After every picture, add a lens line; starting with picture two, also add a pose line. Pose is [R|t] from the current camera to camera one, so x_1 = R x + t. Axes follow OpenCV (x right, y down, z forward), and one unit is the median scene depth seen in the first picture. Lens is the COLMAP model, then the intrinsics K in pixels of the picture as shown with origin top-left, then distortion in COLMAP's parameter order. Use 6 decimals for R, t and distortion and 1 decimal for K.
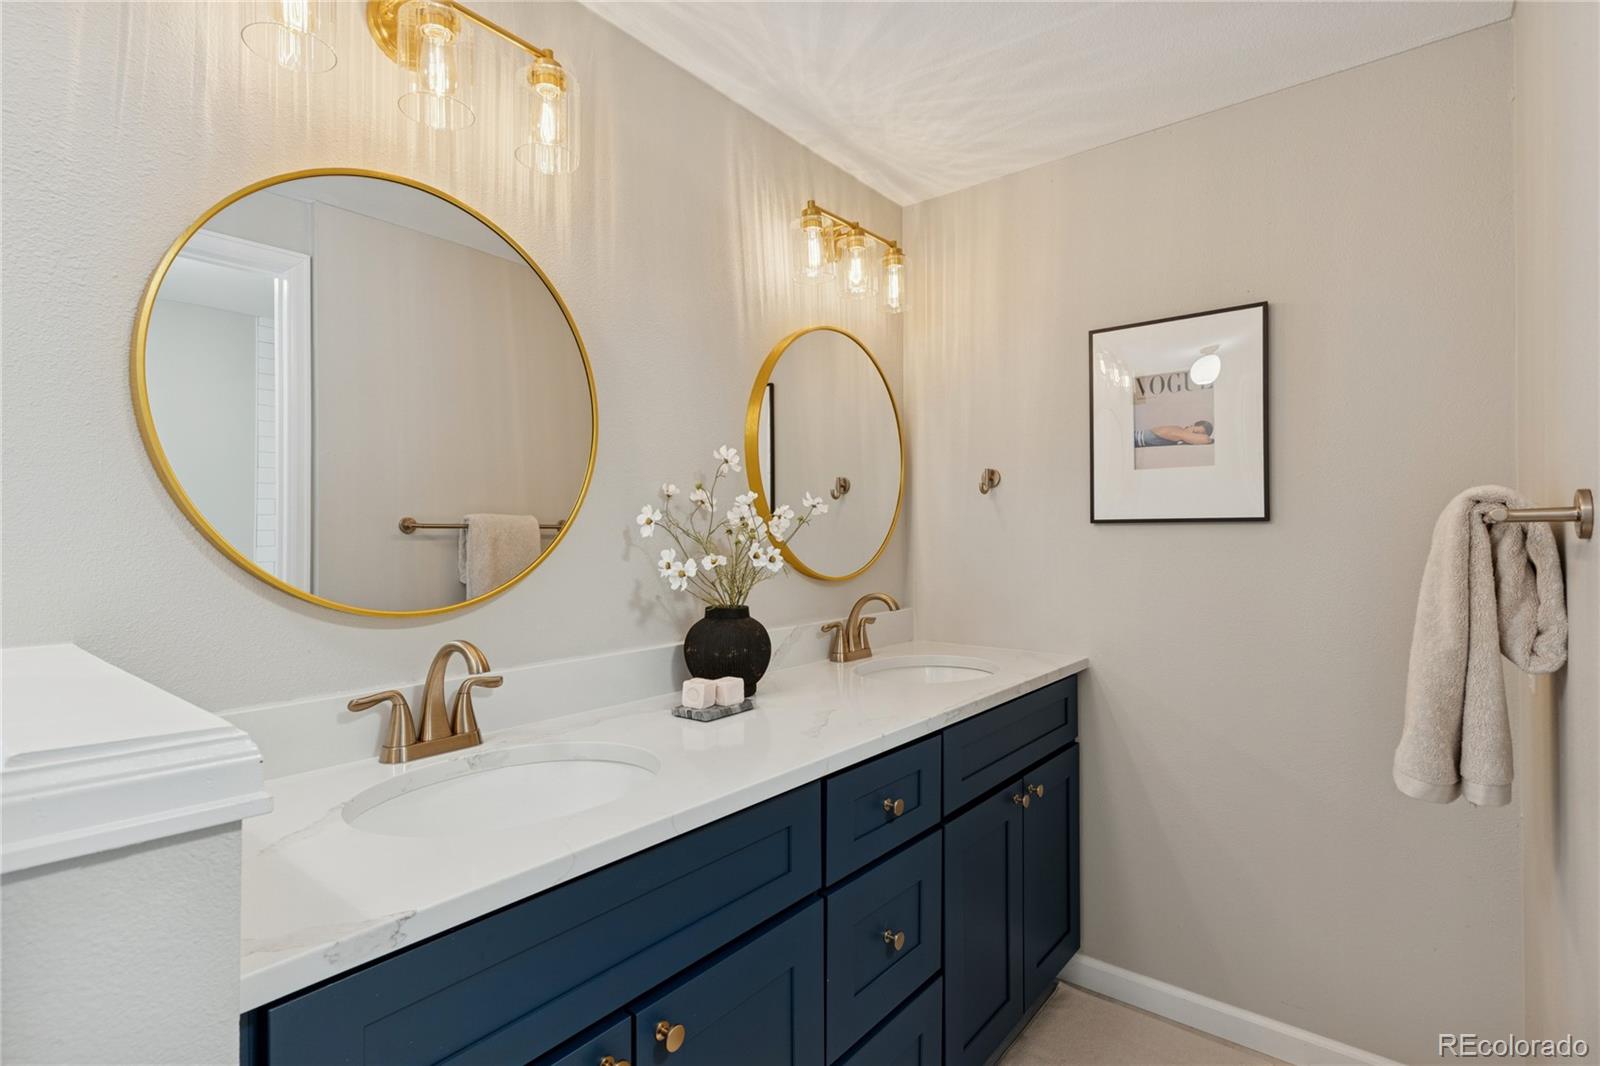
lens RADIAL K [[764.9, 0, 800.2], [0, 764.9, 535.1], [0, 0, 1]] dist [0.002526, 0.000968]
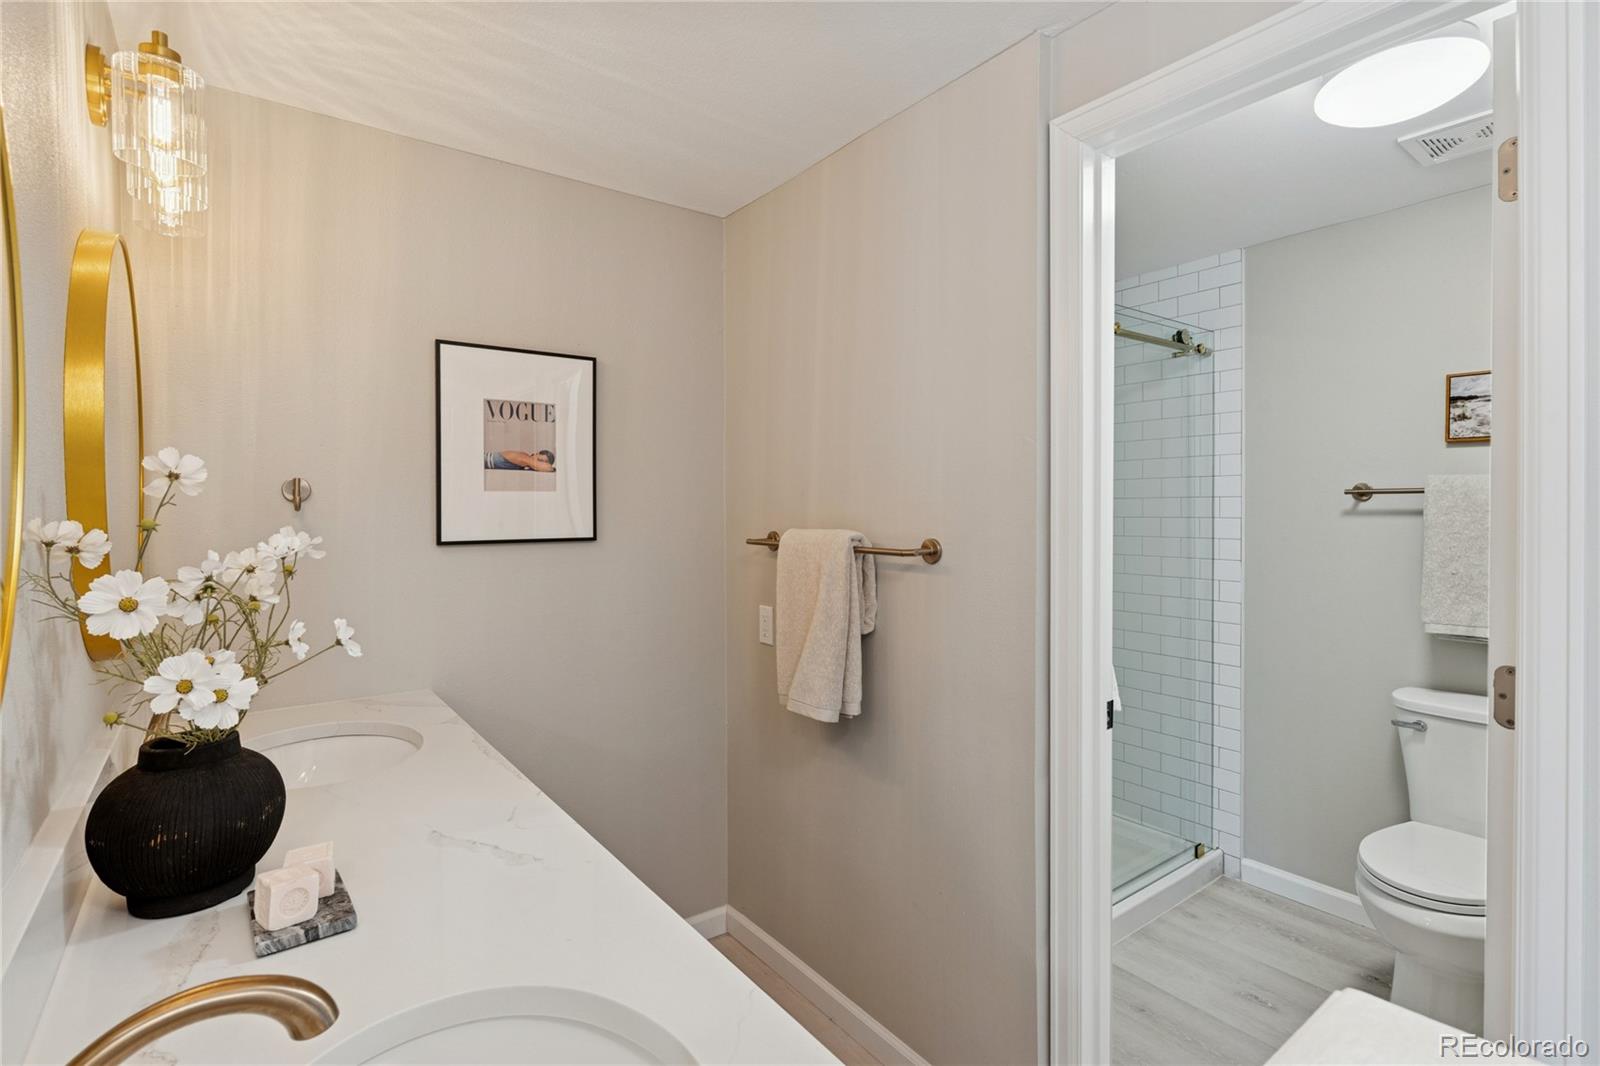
lens RADIAL K [[764.9, 0, 797.4], [0, 764.9, 520.7], [0, 0, 1]] dist [0.002526, 0.000968]
pose [[0.259051, -0.015156, 0.965745, -0.436779], [0.006118, 0.999883, 0.014051, -0.059960], [-0.965844, 0.002268, 0.259113, 0.356594]]
